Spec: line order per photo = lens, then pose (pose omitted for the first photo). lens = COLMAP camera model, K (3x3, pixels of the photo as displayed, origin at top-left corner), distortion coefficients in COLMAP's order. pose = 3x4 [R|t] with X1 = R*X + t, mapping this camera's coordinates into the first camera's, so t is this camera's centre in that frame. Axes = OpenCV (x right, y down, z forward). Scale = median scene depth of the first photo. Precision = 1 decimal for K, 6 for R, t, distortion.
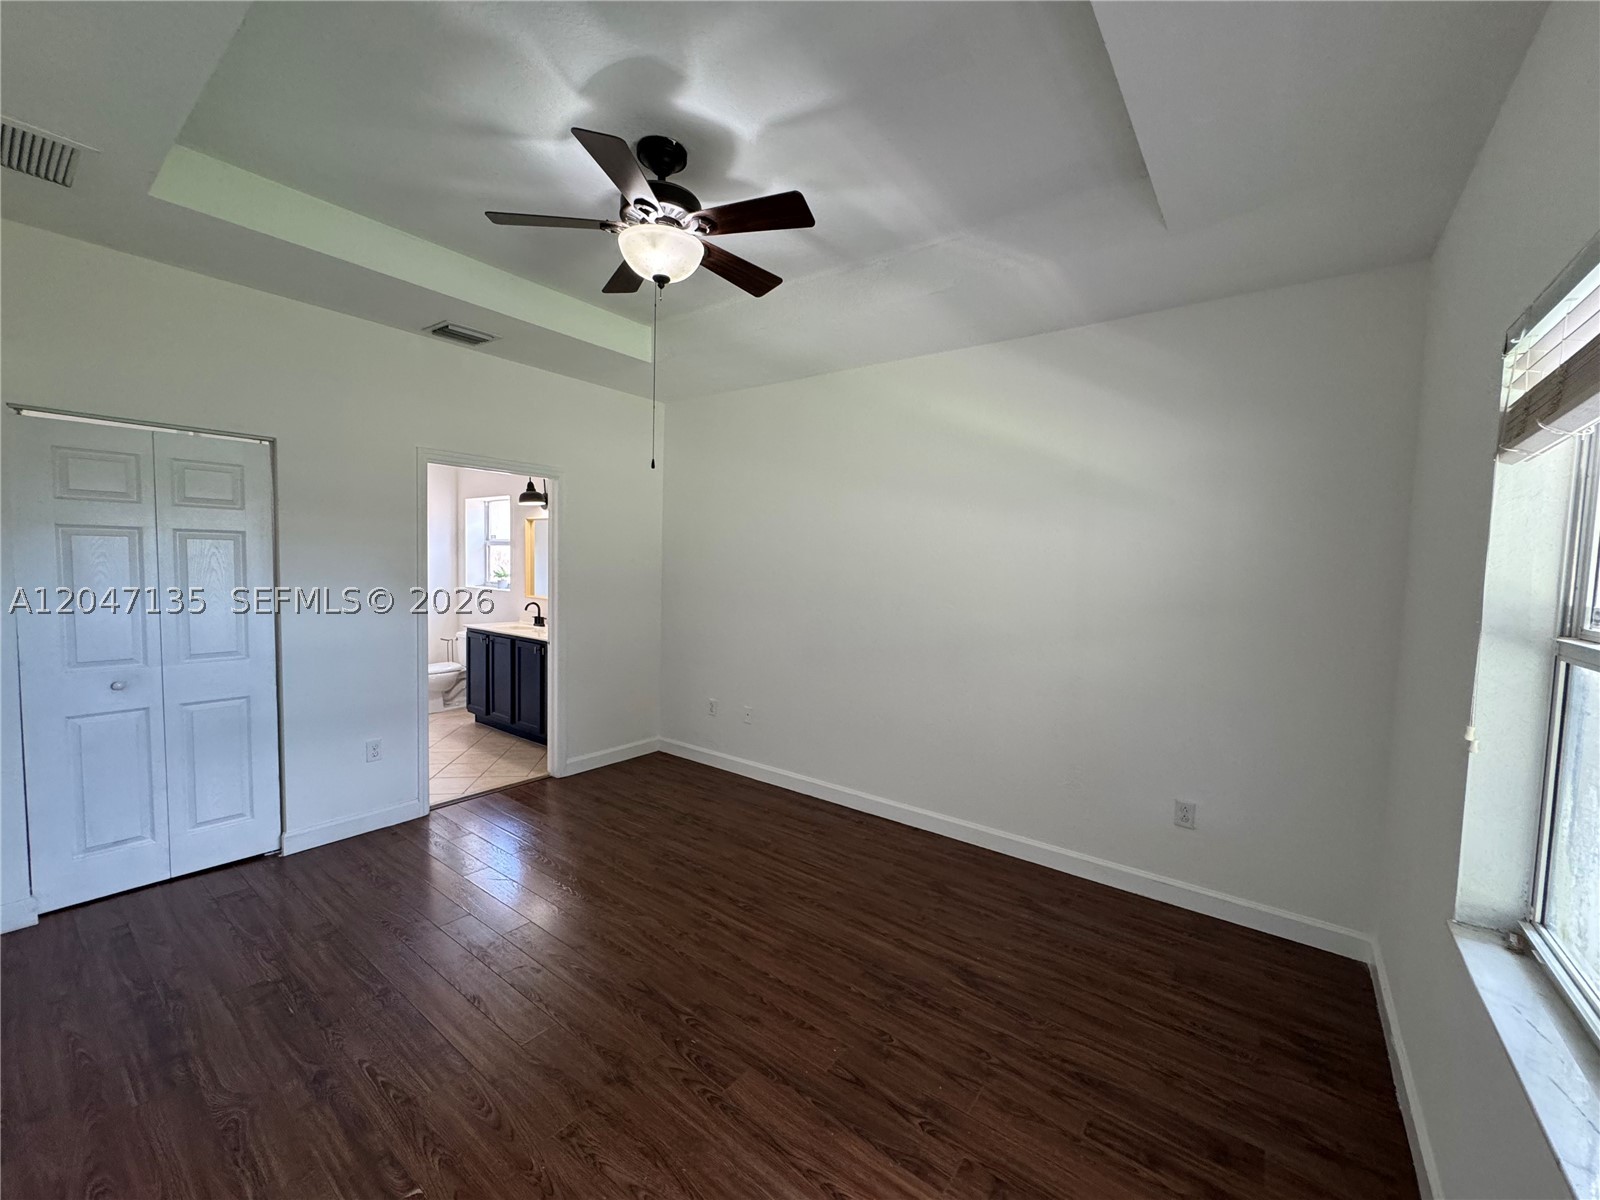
lens RADIAL K [[639.8, 0, 800.0], [0, 639.8, 600.0], [0, 0, 1]] dist [-0.001954, 0.000490]
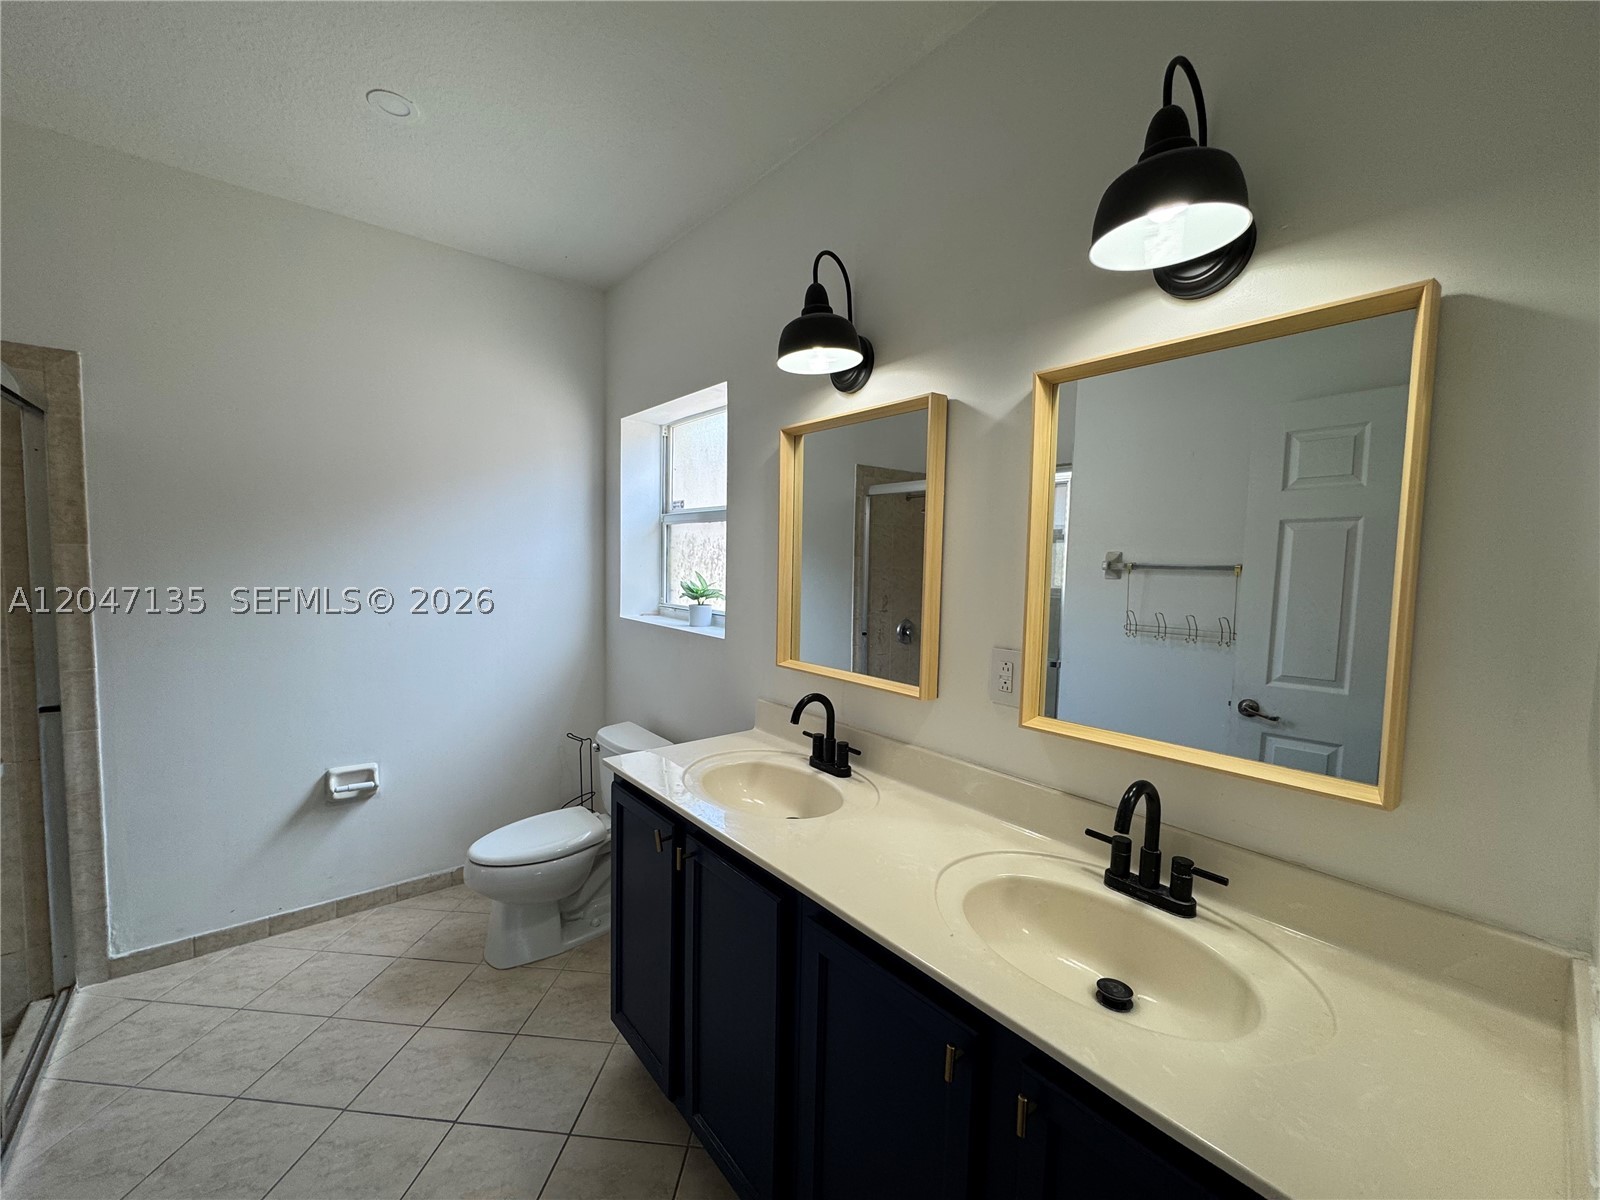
lens RADIAL K [[639.8, 0, 800.0], [0, 639.8, 600.0], [0, 0, 1]] dist [-0.001954, 0.000490]
pose [[0.974205, 0.009033, -0.225483, -0.327368], [-0.009732, 0.999951, -0.001986, -0.035812], [0.225454, 0.004129, 0.974245, 0.647514]]
